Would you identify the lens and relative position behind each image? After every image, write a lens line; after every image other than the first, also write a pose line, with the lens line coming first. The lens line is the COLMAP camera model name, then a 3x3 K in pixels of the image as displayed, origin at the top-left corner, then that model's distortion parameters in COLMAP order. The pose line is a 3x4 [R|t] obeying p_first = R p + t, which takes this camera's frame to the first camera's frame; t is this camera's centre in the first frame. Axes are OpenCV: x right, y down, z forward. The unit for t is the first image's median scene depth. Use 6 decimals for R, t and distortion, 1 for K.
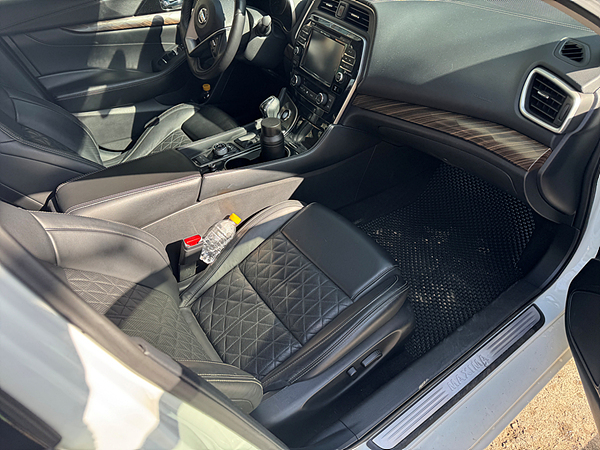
lens RADIAL K [[408.4, 0, 300.7], [0, 408.4, 229.0], [0, 0, 1]] dist [-0.029655, -0.003398]
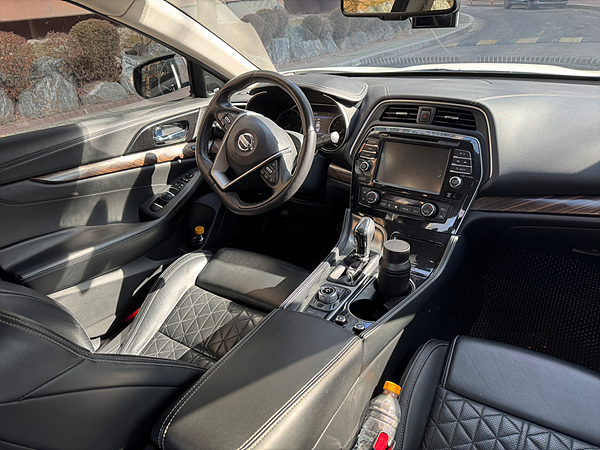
lens RADIAL K [[408.4, 0, 299.1], [0, 408.4, 219.8], [0, 0, 1]] dist [-0.029655, -0.003398]
pose [[0.922687, -0.166754, 0.347623, -0.385439], [0.269630, 0.923562, -0.272642, -0.108471], [-0.275587, 0.345293, 0.897120, 0.243279]]
